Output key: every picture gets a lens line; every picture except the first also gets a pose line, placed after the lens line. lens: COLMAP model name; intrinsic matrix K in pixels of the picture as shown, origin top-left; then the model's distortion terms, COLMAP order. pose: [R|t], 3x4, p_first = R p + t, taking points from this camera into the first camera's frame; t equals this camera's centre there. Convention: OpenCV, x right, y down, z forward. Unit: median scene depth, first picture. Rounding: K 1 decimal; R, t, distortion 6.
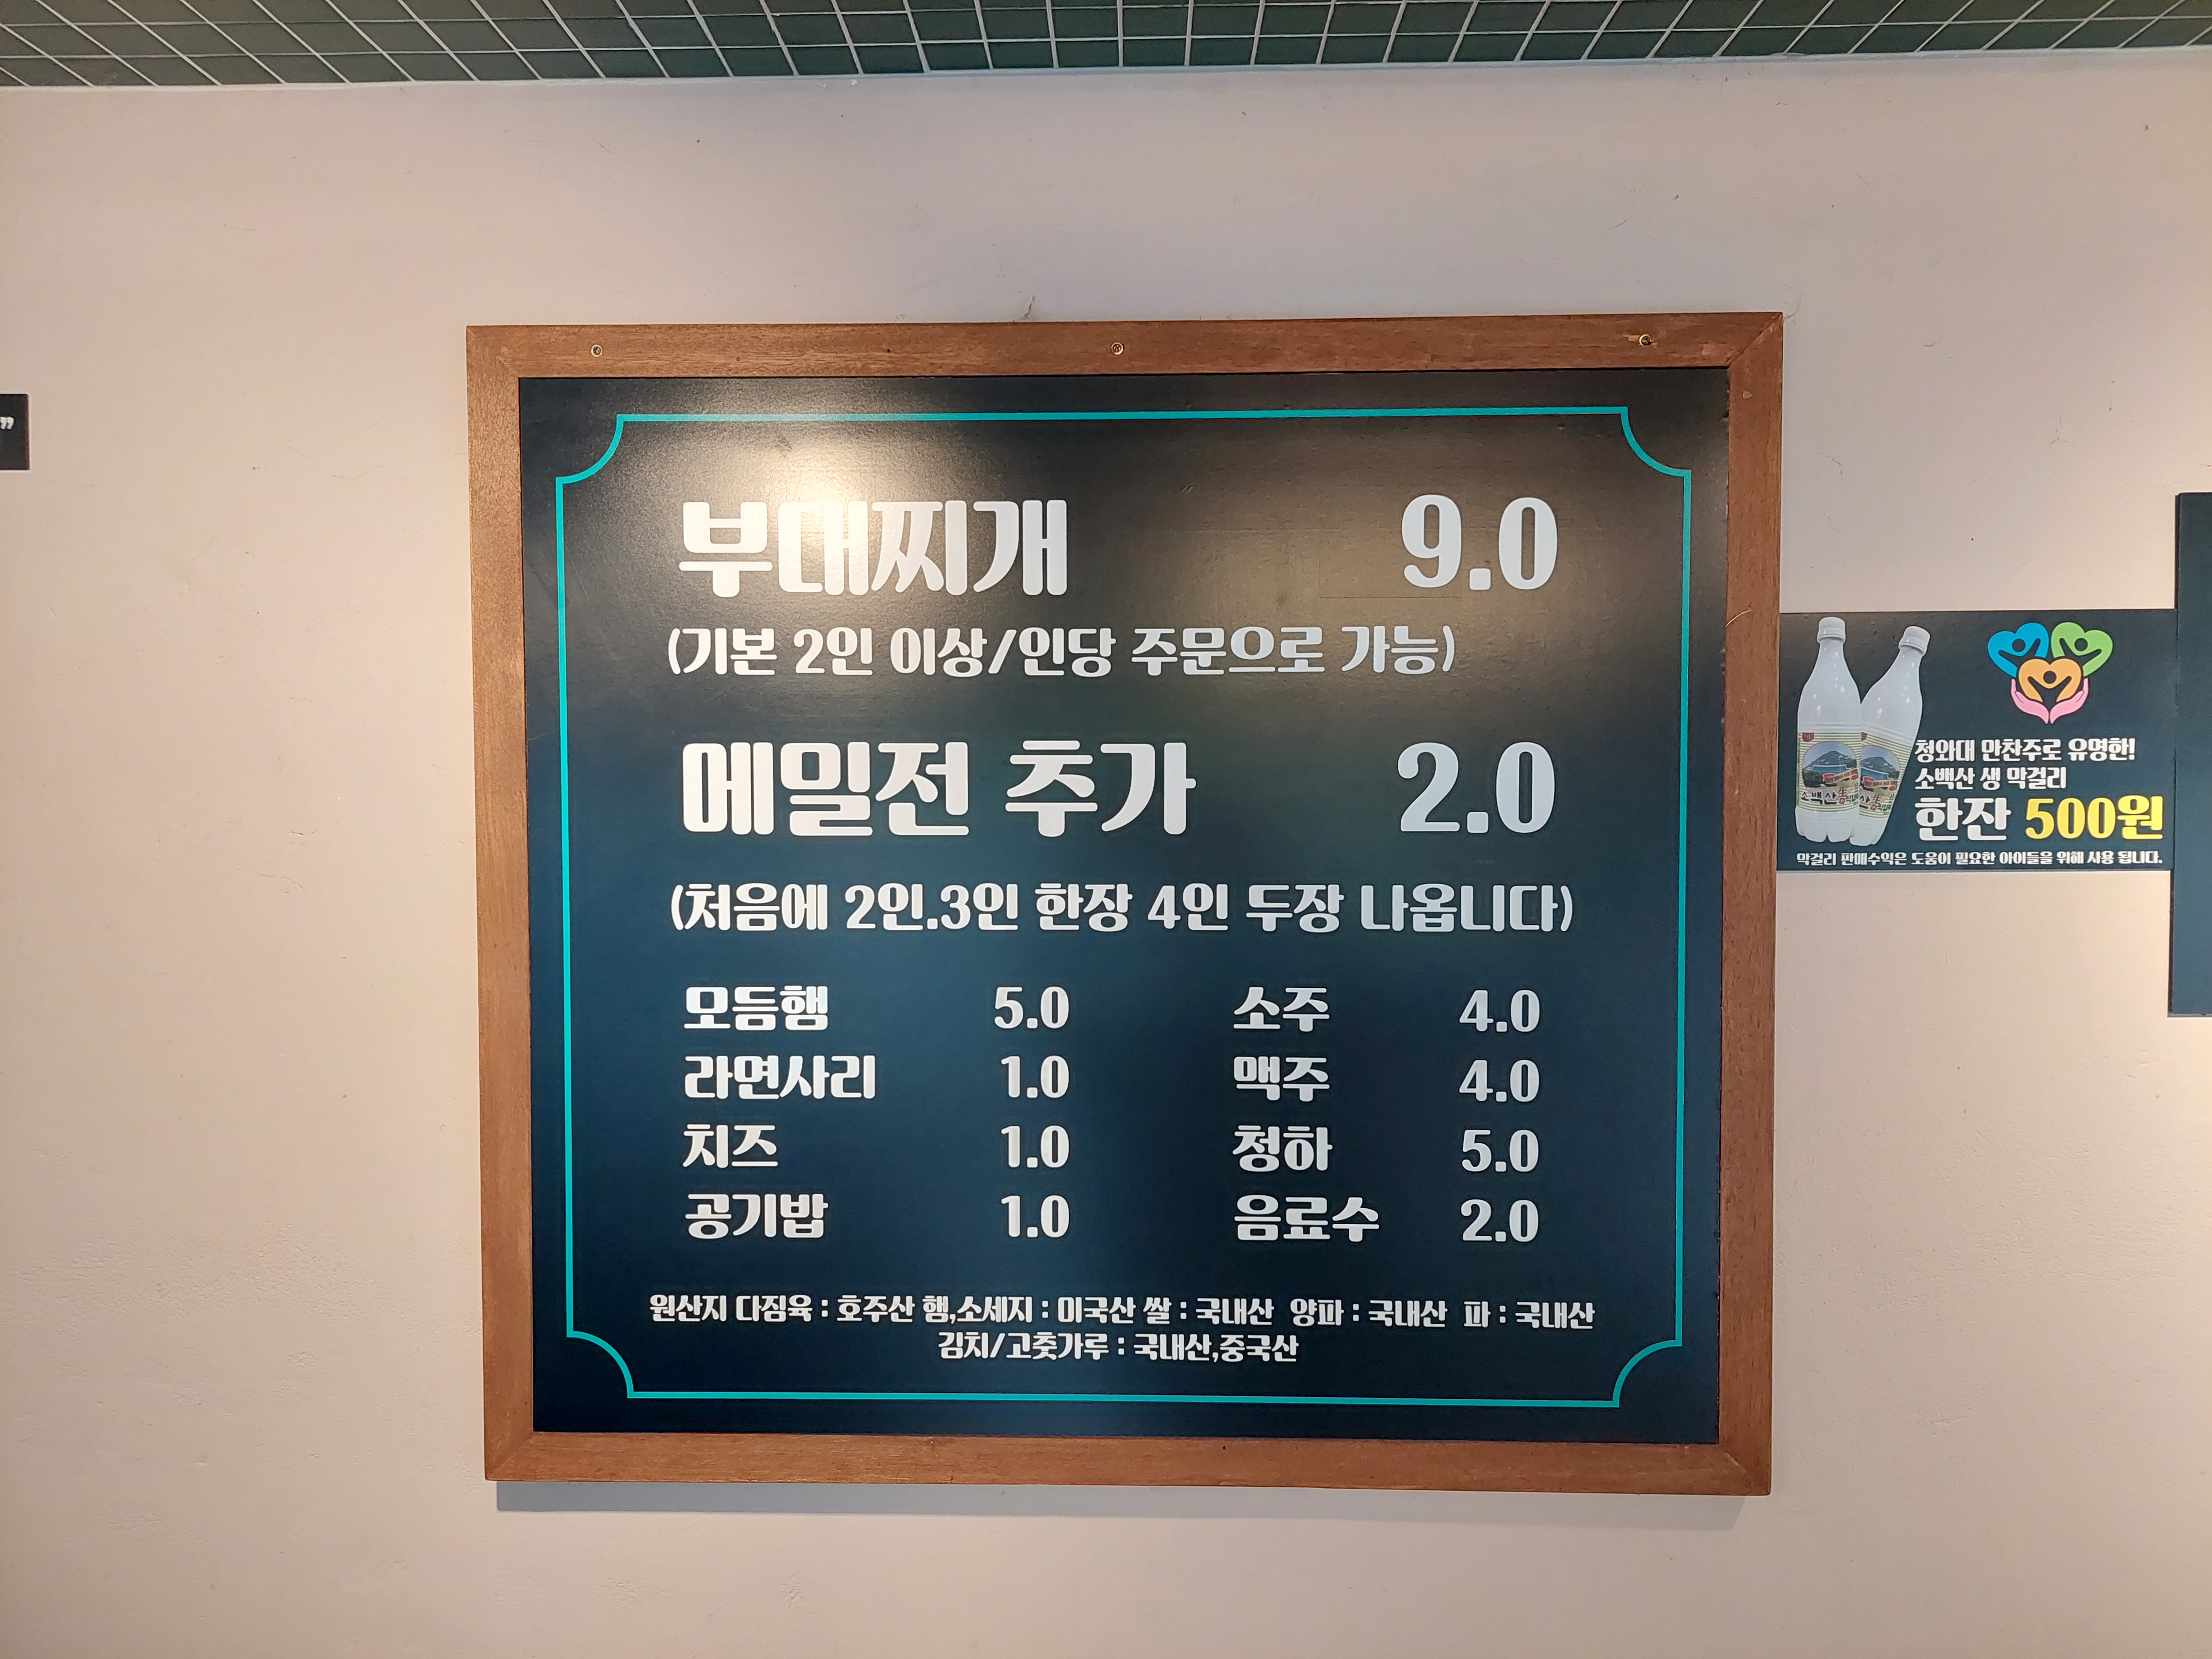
lens RADIAL K [[1583.1, 0, 1098.2], [0, 1583.1, 823.9], [0, 0, 1]] dist [0.006791, -0.001004]
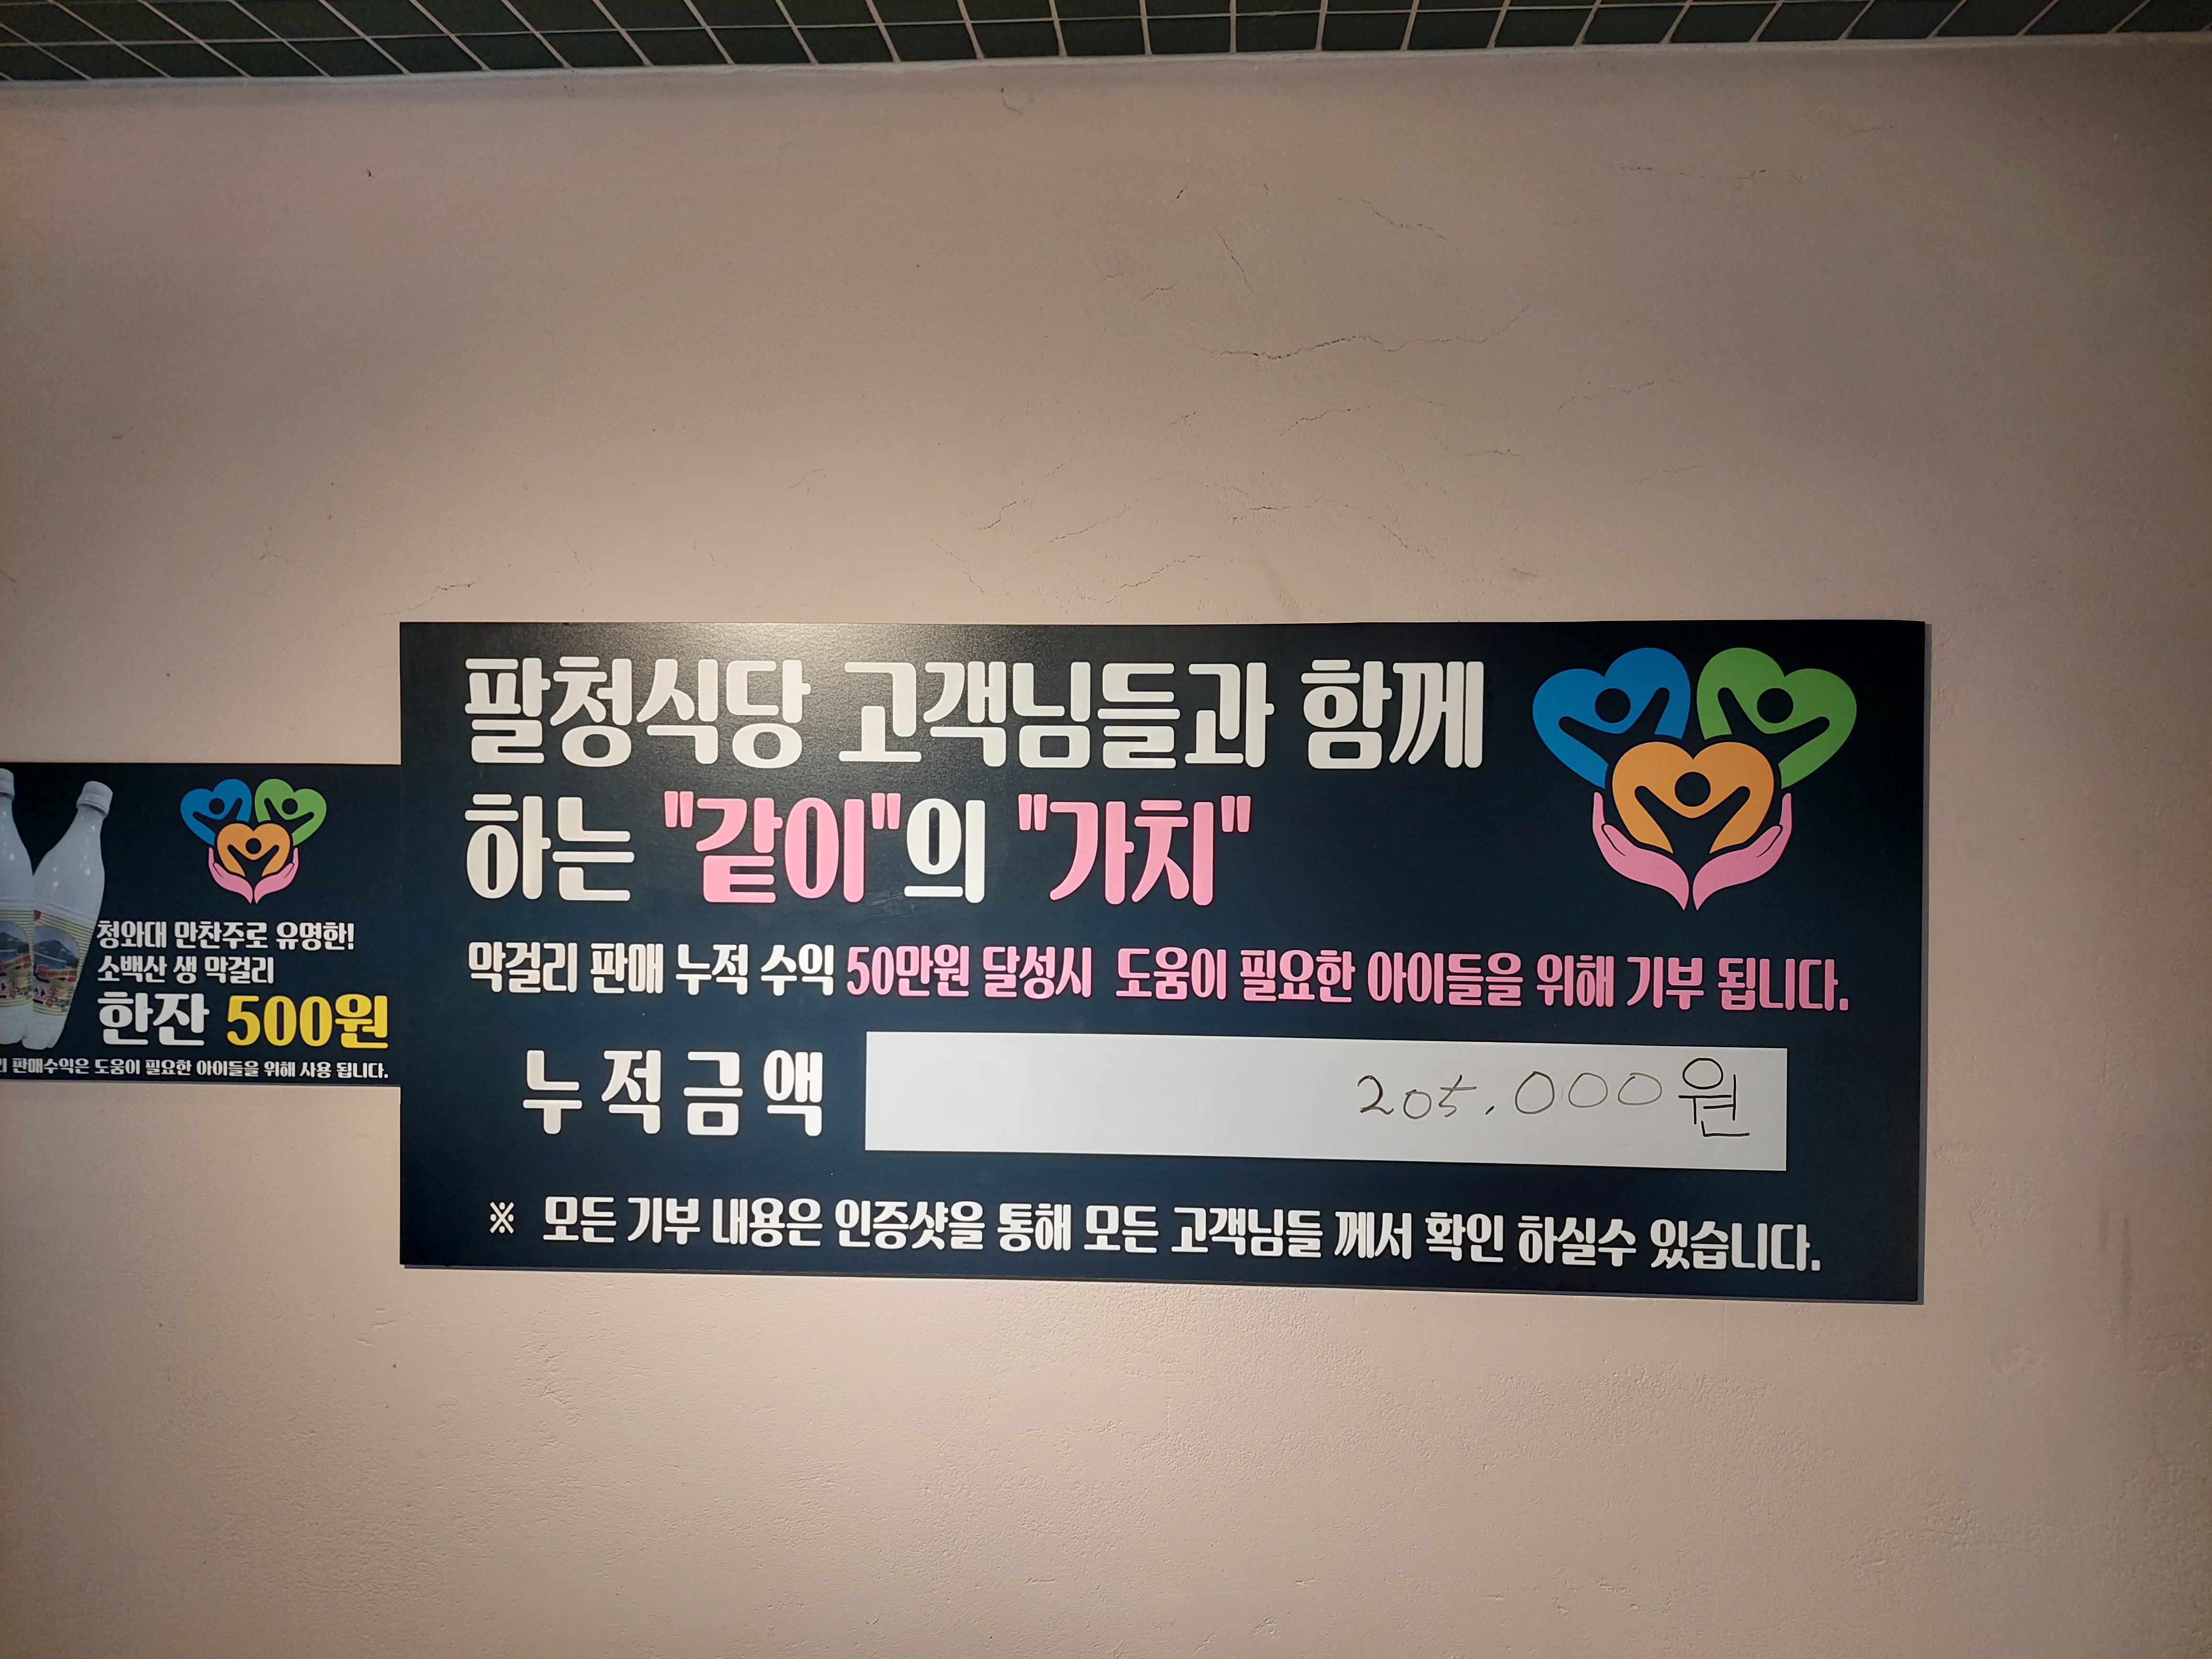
lens RADIAL K [[1583.1, 0, 1114.1], [0, 1583.1, 829.9], [0, 0, 1]] dist [0.006791, -0.001004]
pose [[0.999459, 0.013192, -0.030113, 1.059893], [-0.012878, 0.999861, 0.010581, -0.114640], [0.030248, -0.010188, 0.999491, 0.205707]]
